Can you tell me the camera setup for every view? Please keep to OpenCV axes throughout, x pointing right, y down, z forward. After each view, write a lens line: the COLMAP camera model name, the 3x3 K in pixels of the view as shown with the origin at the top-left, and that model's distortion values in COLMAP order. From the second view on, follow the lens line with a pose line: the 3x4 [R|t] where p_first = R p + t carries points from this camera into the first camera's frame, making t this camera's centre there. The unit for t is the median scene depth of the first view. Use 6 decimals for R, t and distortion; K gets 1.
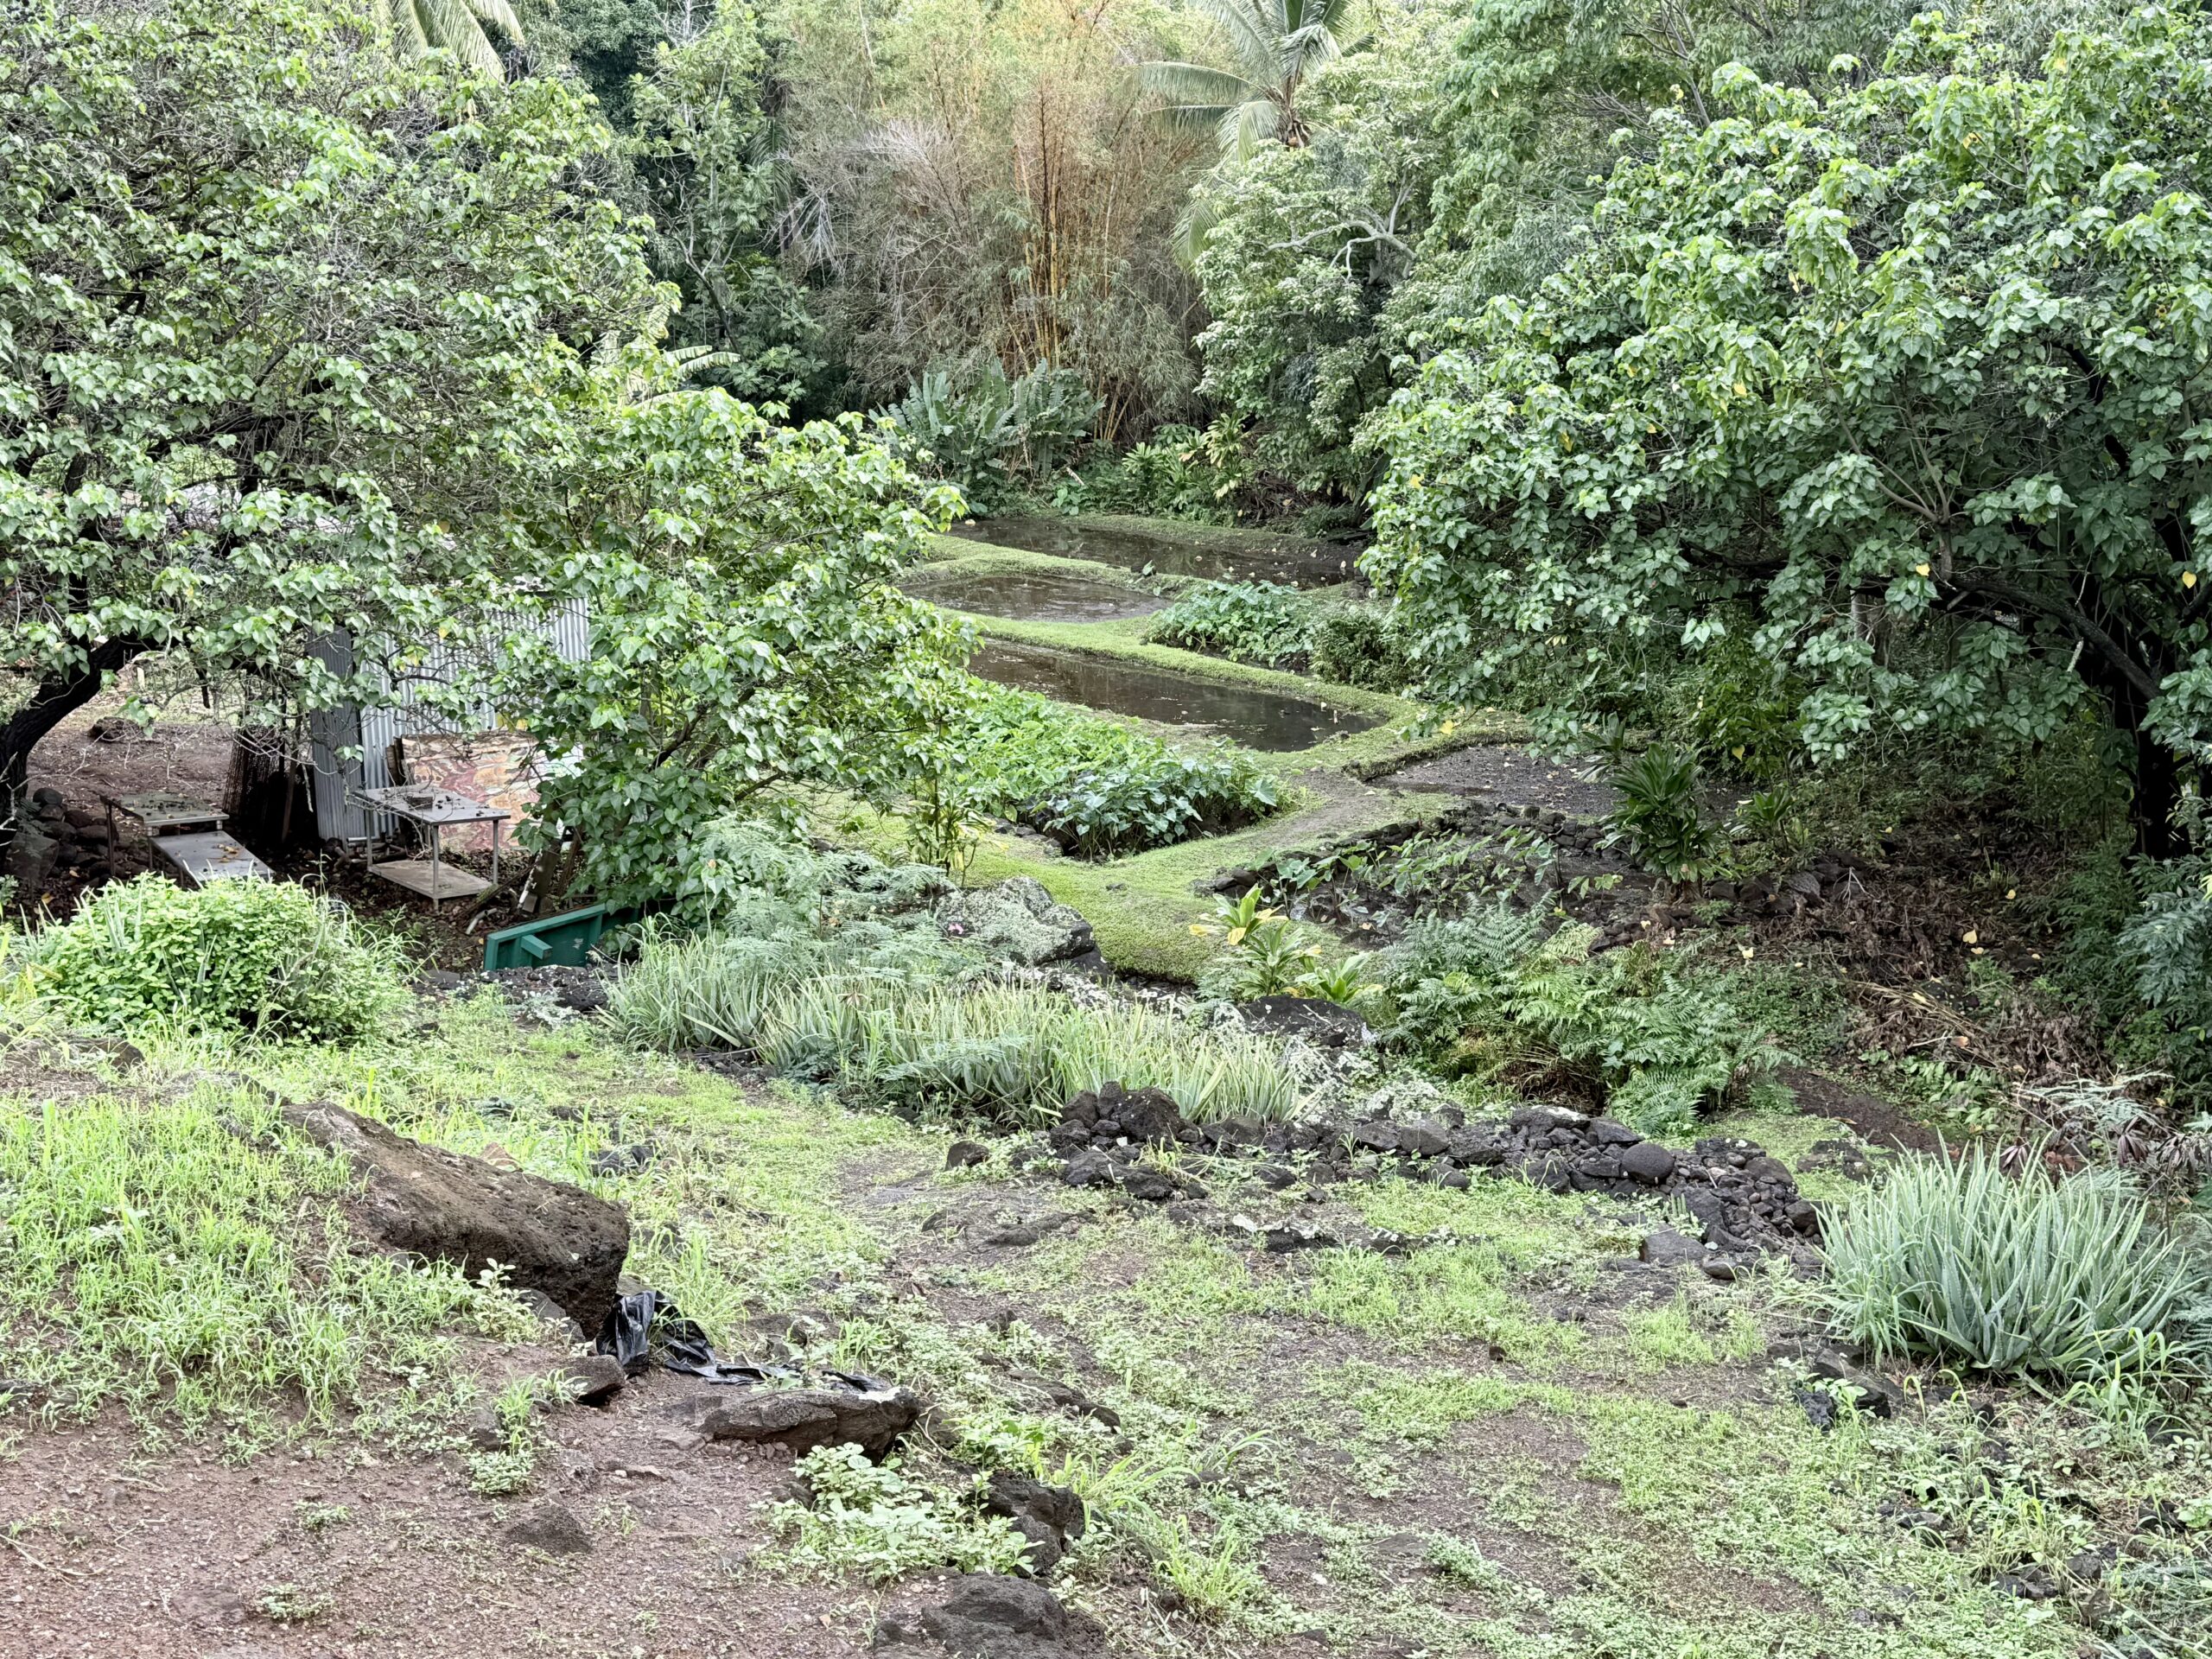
lens RADIAL K [[2484.4, 0, 1106.0], [0, 2484.4, 829.5], [0, 0, 1]] dist [0.235528, -0.623275]
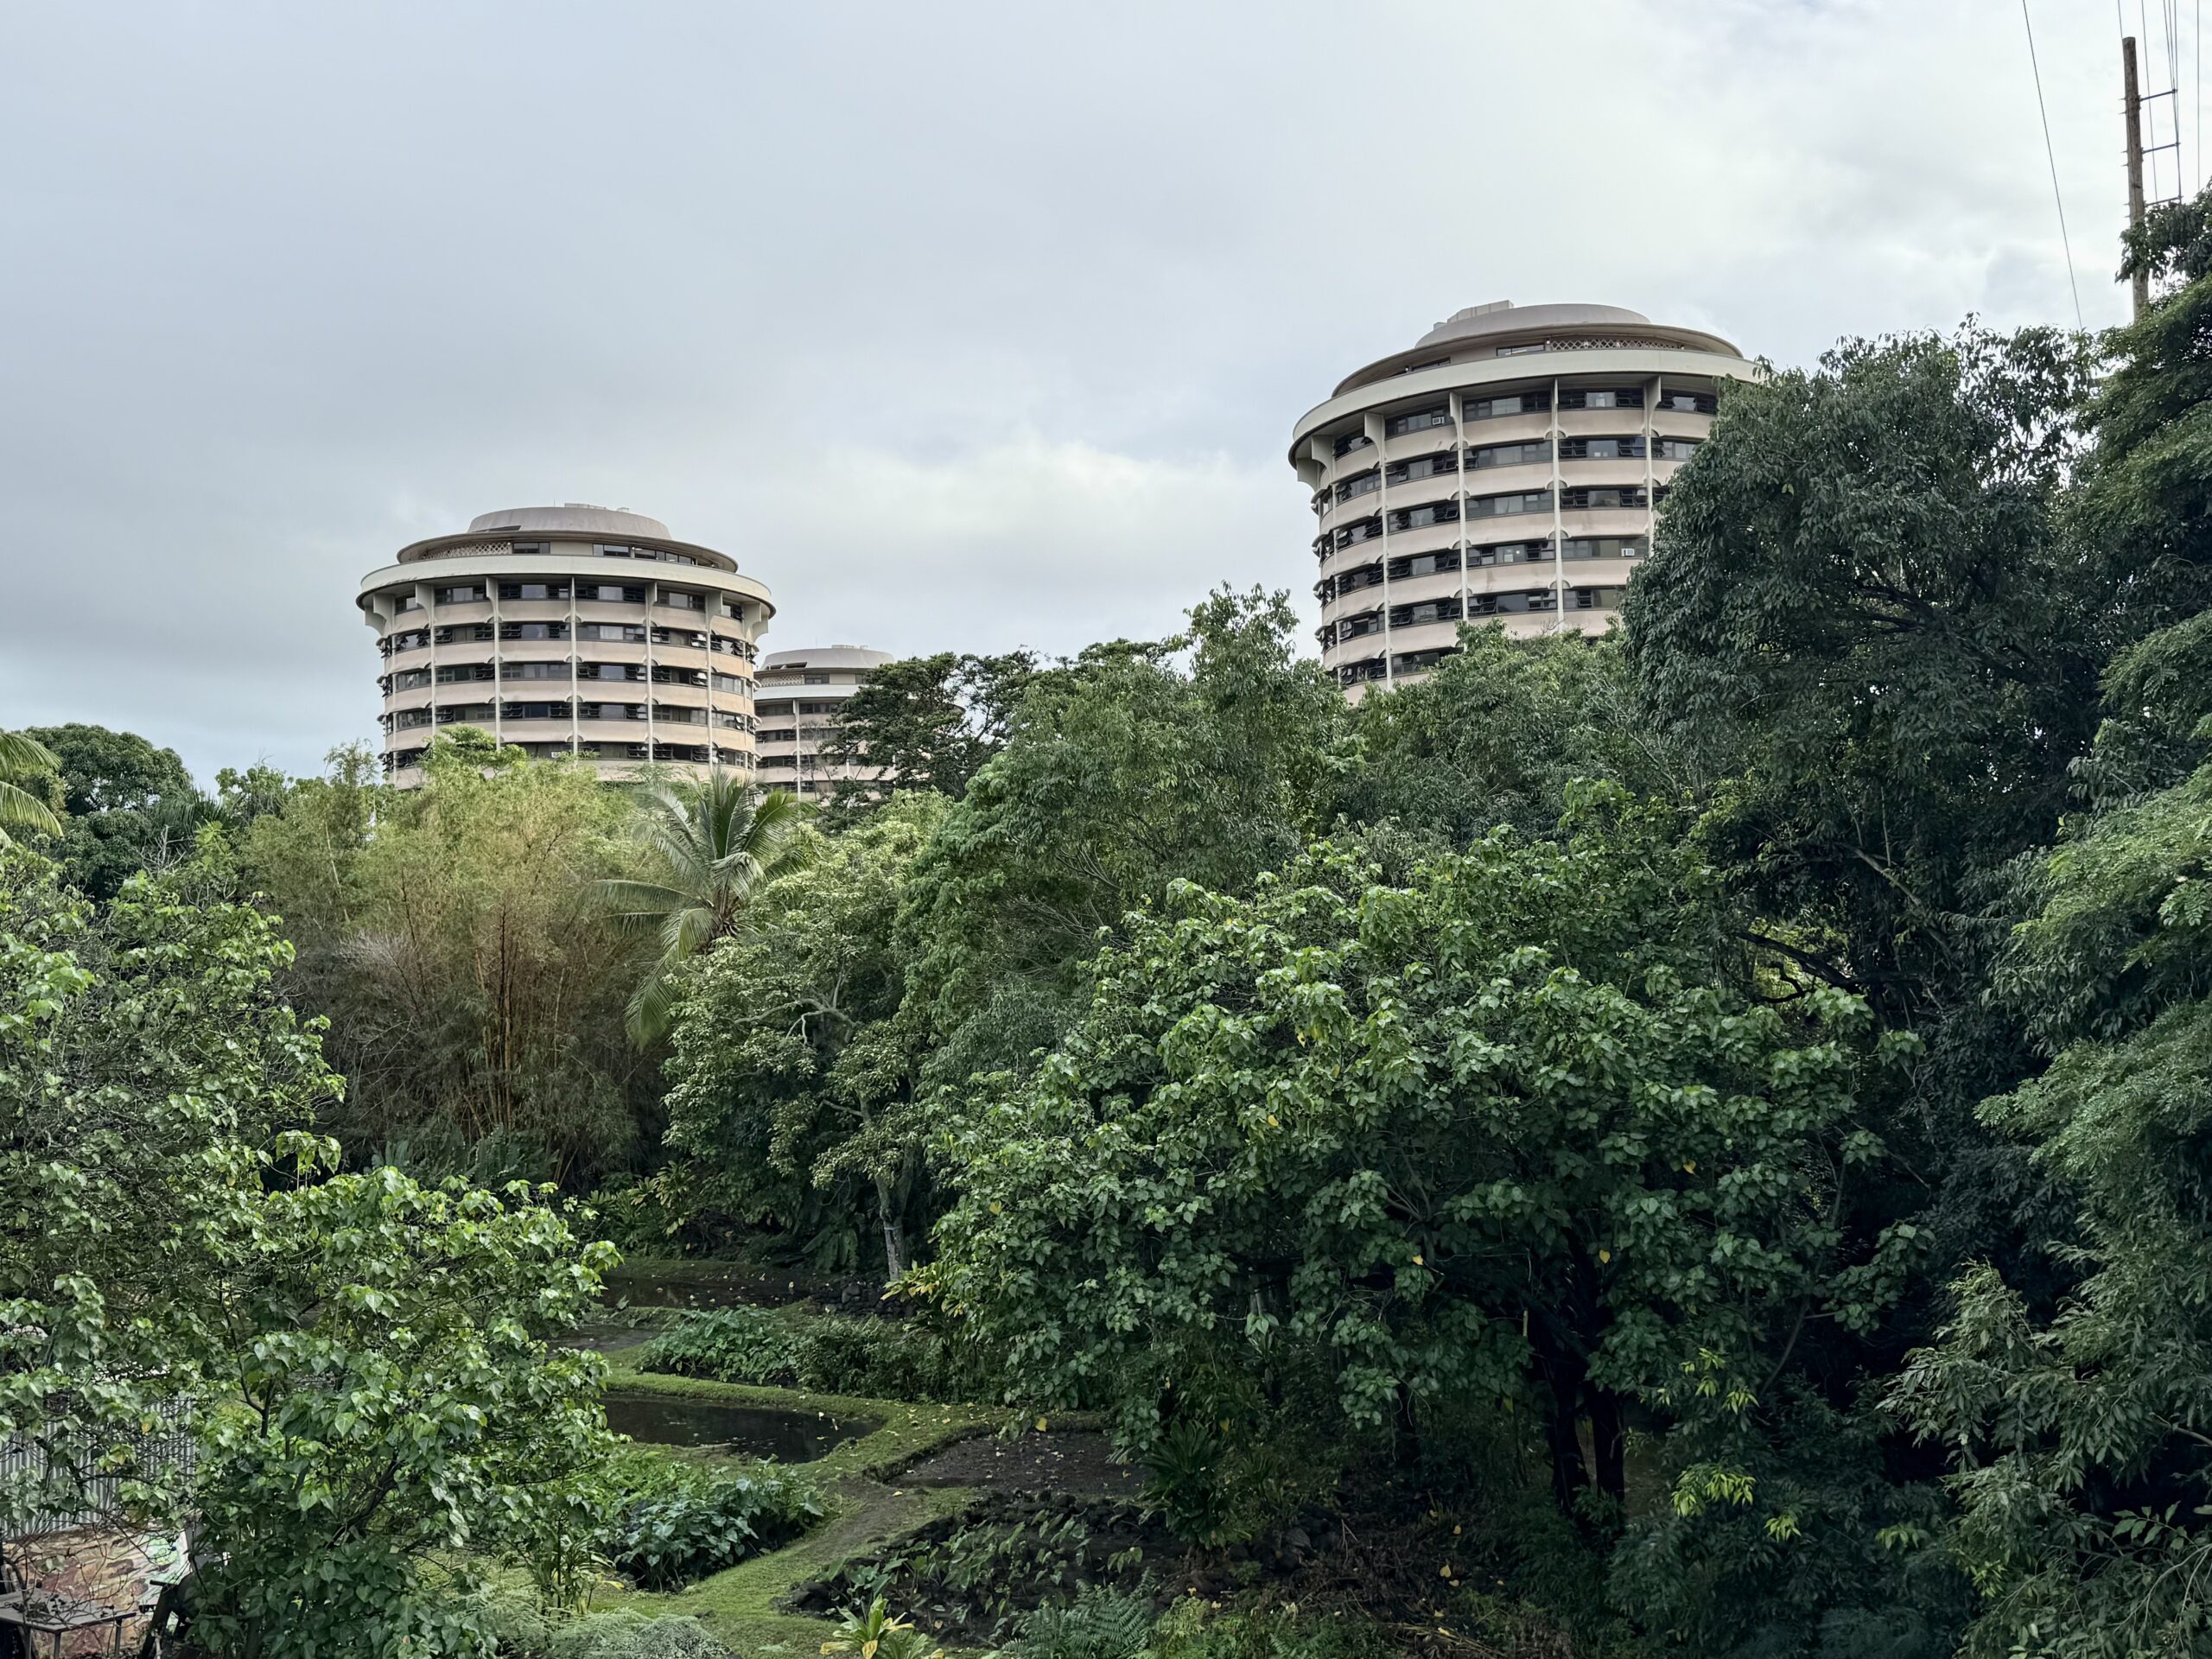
lens RADIAL K [[2026.8, 0, 1104.2], [0, 2026.8, 768.4], [0, 0, 1]] dist [0.179707, -0.327864]
pose [[0.948175, 0.007876, 0.317650, -0.144988], [0.100834, 0.940562, -0.324308, -0.015459], [-0.301323, 0.339531, 0.891024, 0.044001]]
